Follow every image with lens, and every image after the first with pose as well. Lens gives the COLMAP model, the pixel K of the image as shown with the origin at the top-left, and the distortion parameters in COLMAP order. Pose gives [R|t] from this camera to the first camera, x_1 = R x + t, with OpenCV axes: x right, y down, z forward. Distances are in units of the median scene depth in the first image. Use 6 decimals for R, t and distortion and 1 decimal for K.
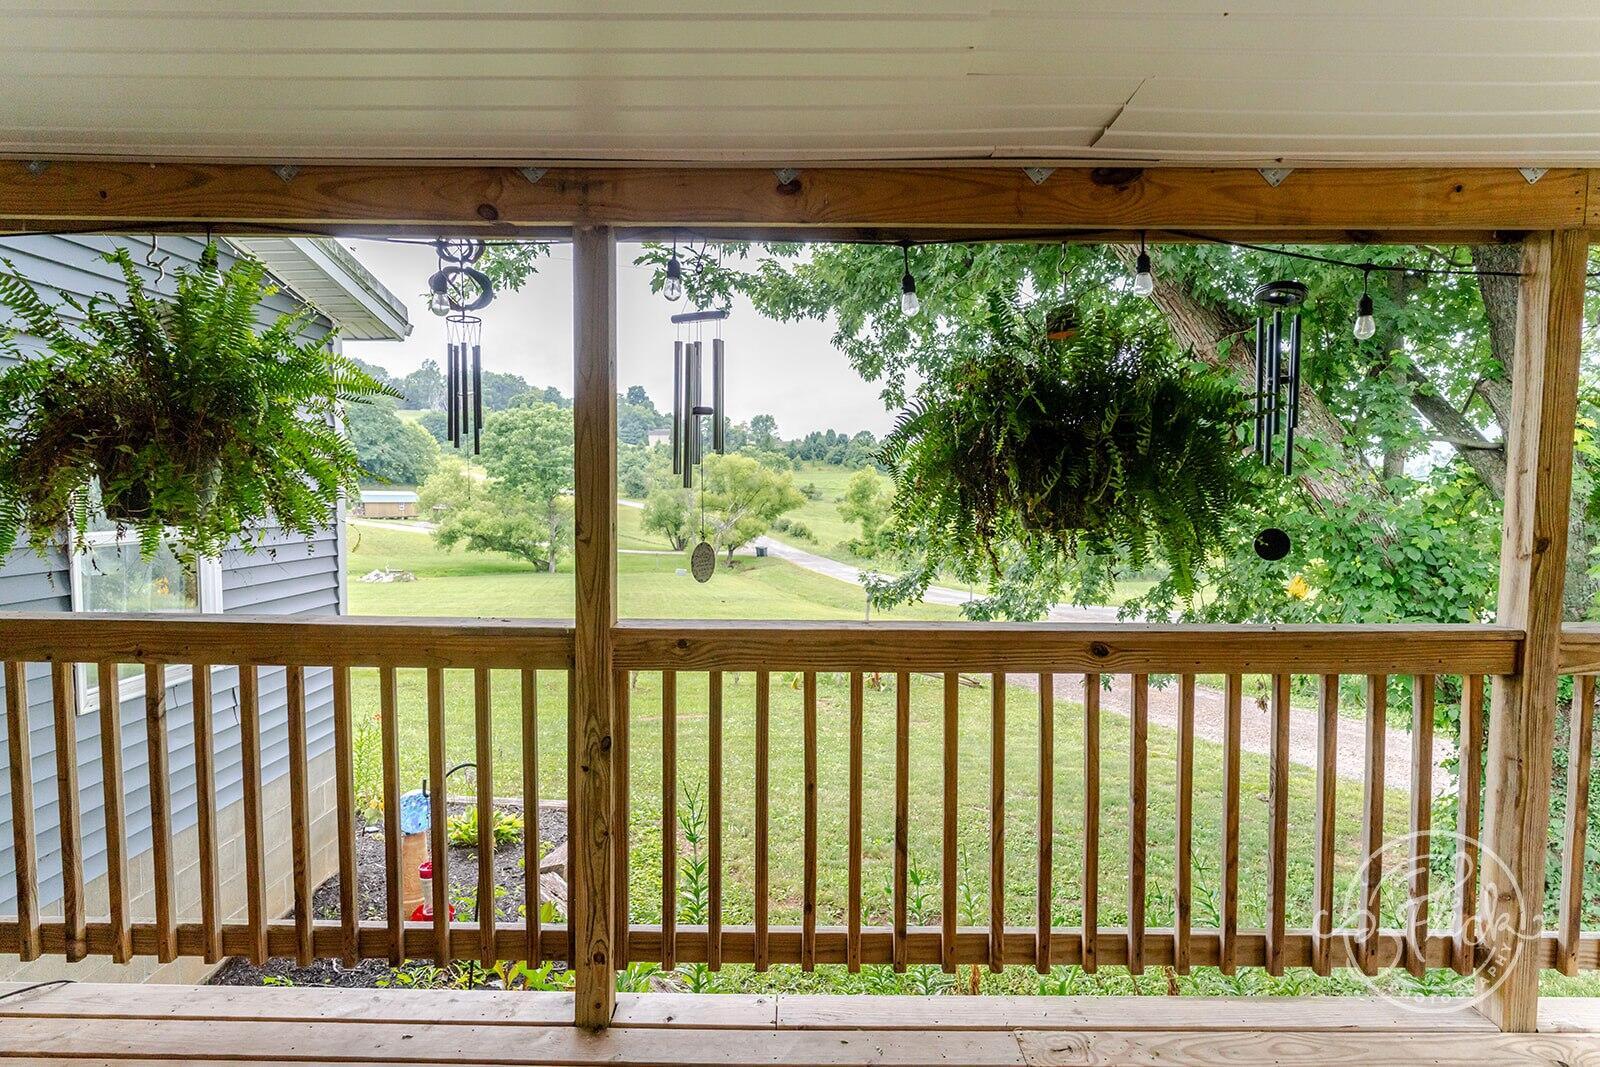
lens RADIAL K [[1213.4, 0, 800.6], [0, 1213.4, 630.3], [0, 0, 1]] dist [-0.005878, -0.002626]
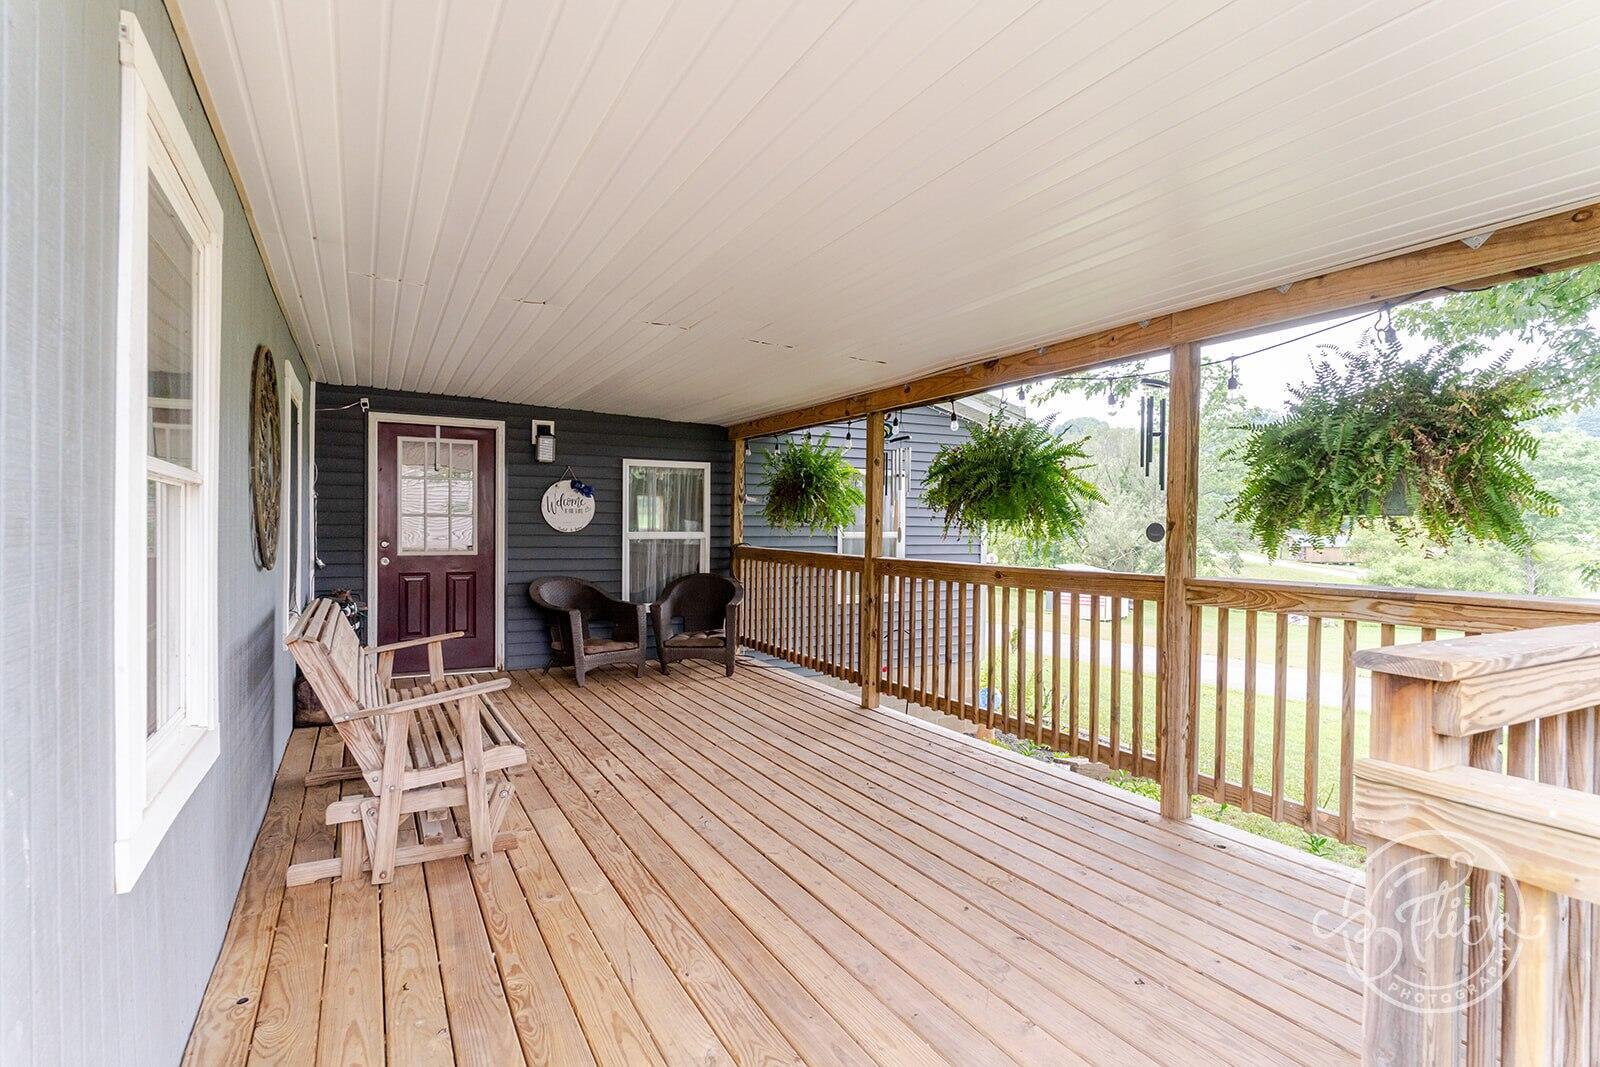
lens RADIAL K [[811.9, 0, 800.0], [0, 811.9, 533.5], [0, 0, 1]] dist [-0.000446, 0.000338]
pose [[0.502450, 0.003669, -0.864598, 0.984486], [-0.066780, 0.997168, -0.034577, 0.010832], [0.862023, 0.075111, 0.501273, -0.025254]]
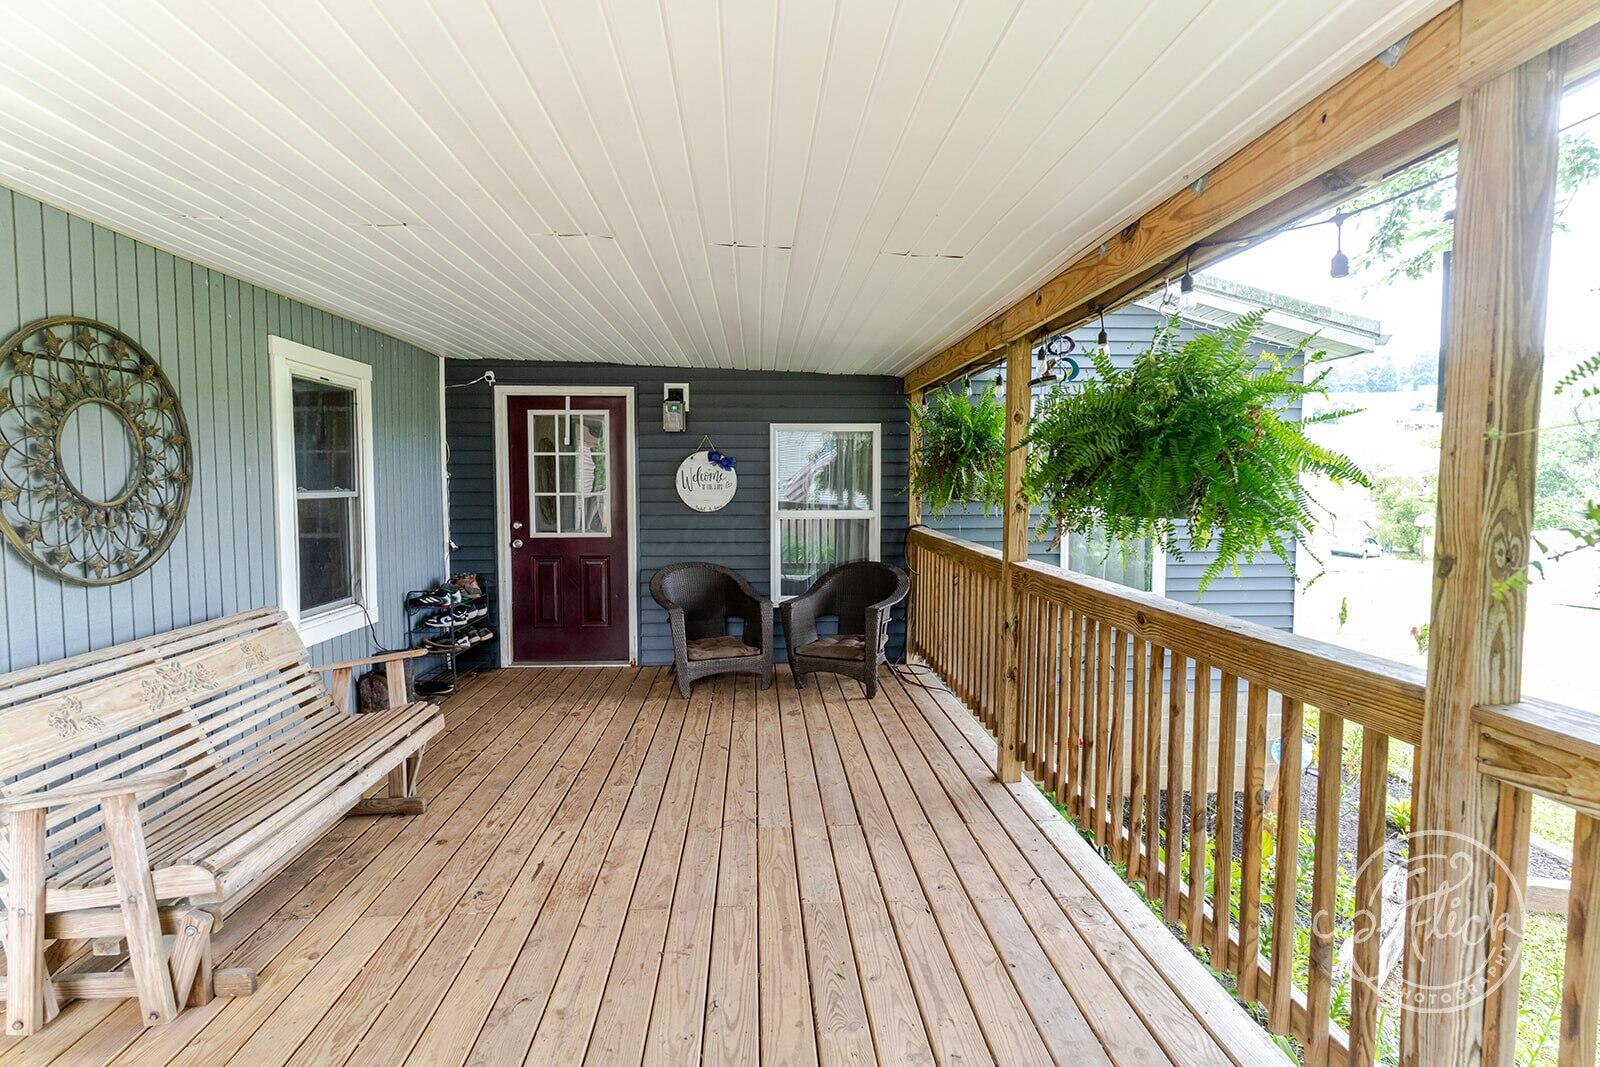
lens RADIAL K [[811.9, 0, 800.0], [0, 811.9, 533.5], [0, 0, 1]] dist [-0.000446, 0.000338]
pose [[0.088376, 0.056363, -0.994491, 0.754876], [-0.069515, 0.996313, 0.050289, -0.063130], [0.993659, 0.064688, 0.091968, 0.434914]]
